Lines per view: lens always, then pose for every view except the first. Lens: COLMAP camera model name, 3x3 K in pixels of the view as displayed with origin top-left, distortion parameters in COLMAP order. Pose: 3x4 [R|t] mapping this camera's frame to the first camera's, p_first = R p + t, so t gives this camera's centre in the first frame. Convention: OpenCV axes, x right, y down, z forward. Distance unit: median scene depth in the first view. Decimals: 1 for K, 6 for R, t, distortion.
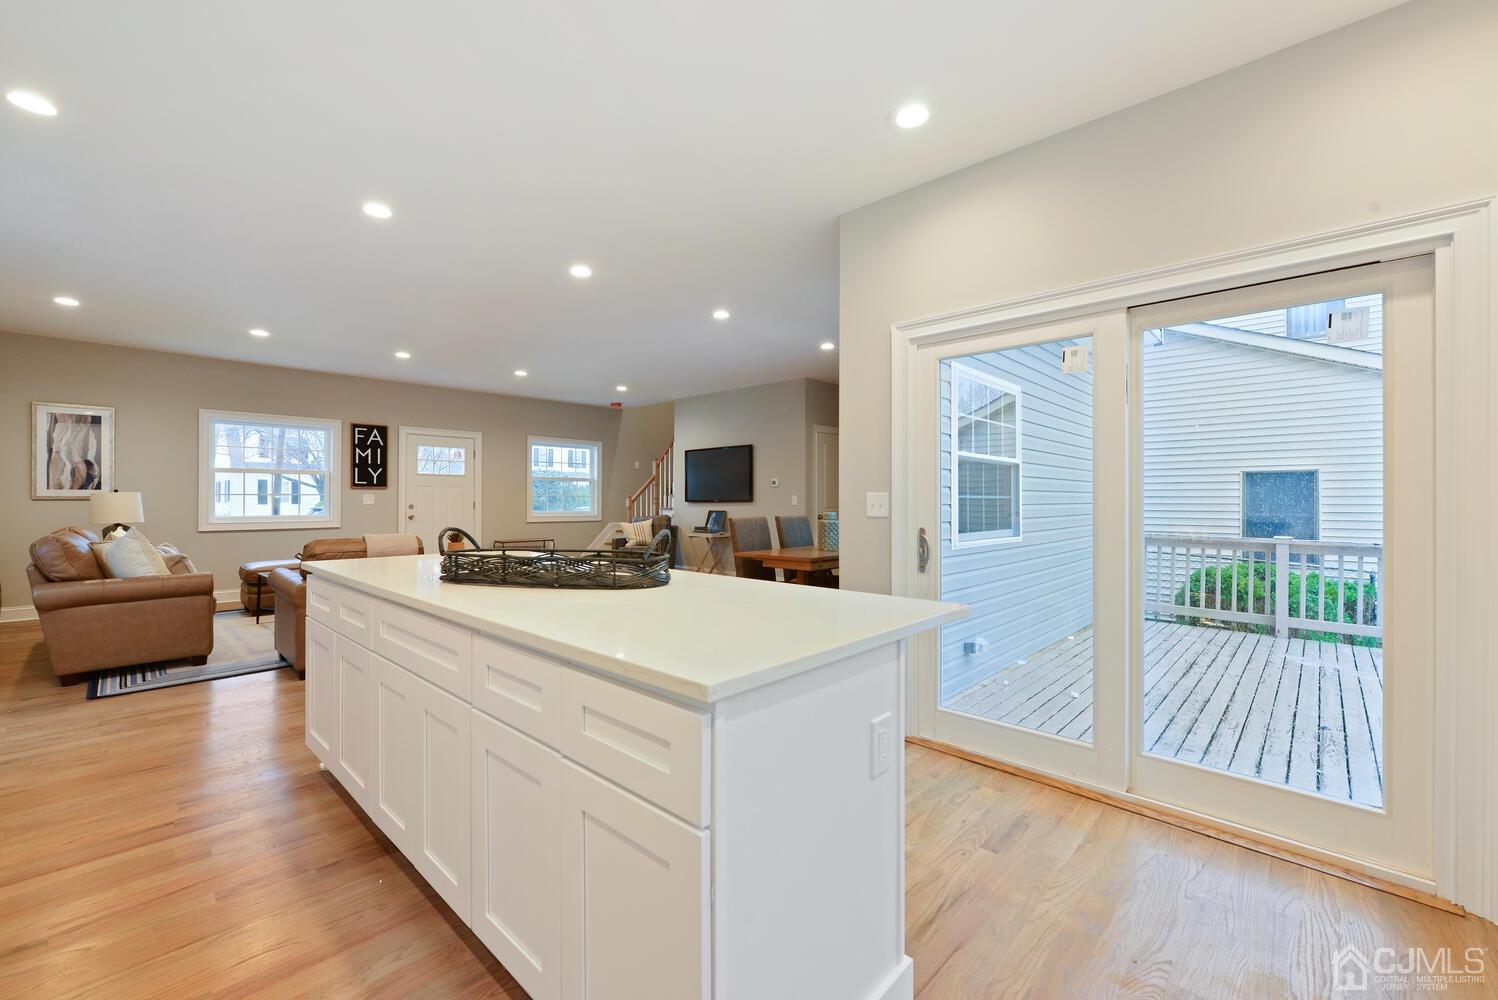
lens RADIAL K [[616.8, 0, 751.7], [0, 616.8, 497.3], [0, 0, 1]] dist [-0.006643, 0.000837]
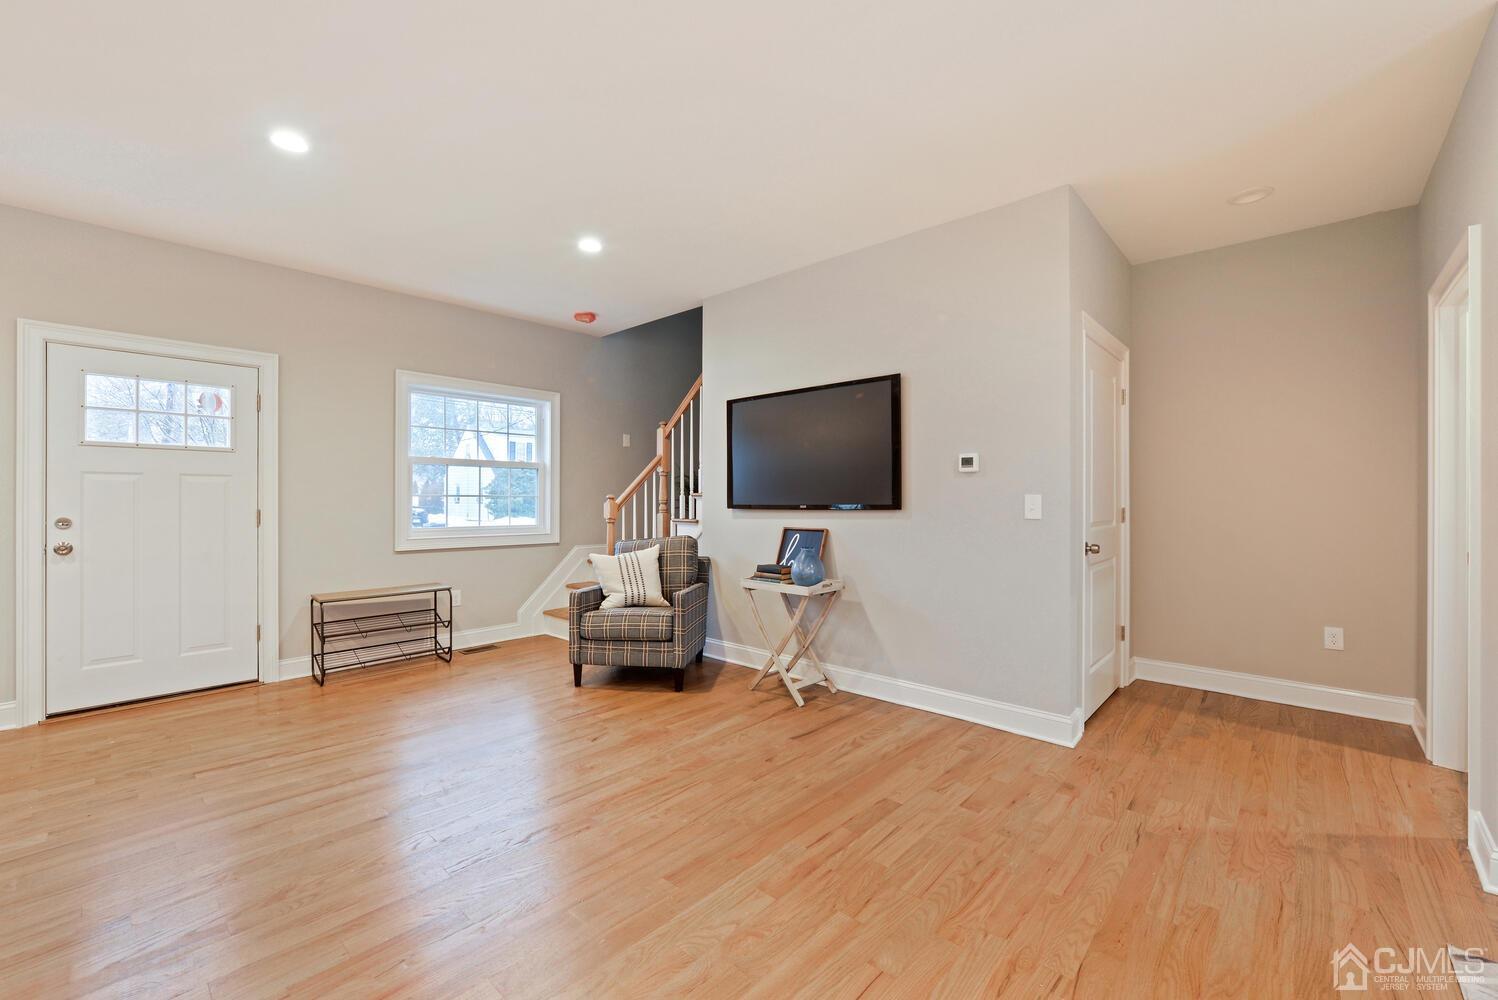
lens RADIAL K [[638.9, 0, 753.6], [0, 638.9, 494.6], [0, 0, 1]] dist [-0.004706, 0.000810]
pose [[0.999933, -0.000689, 0.011532, -0.094552], [0.000740, 0.999990, -0.004355, -0.001202], [-0.011529, 0.004363, 0.999924, 0.511205]]
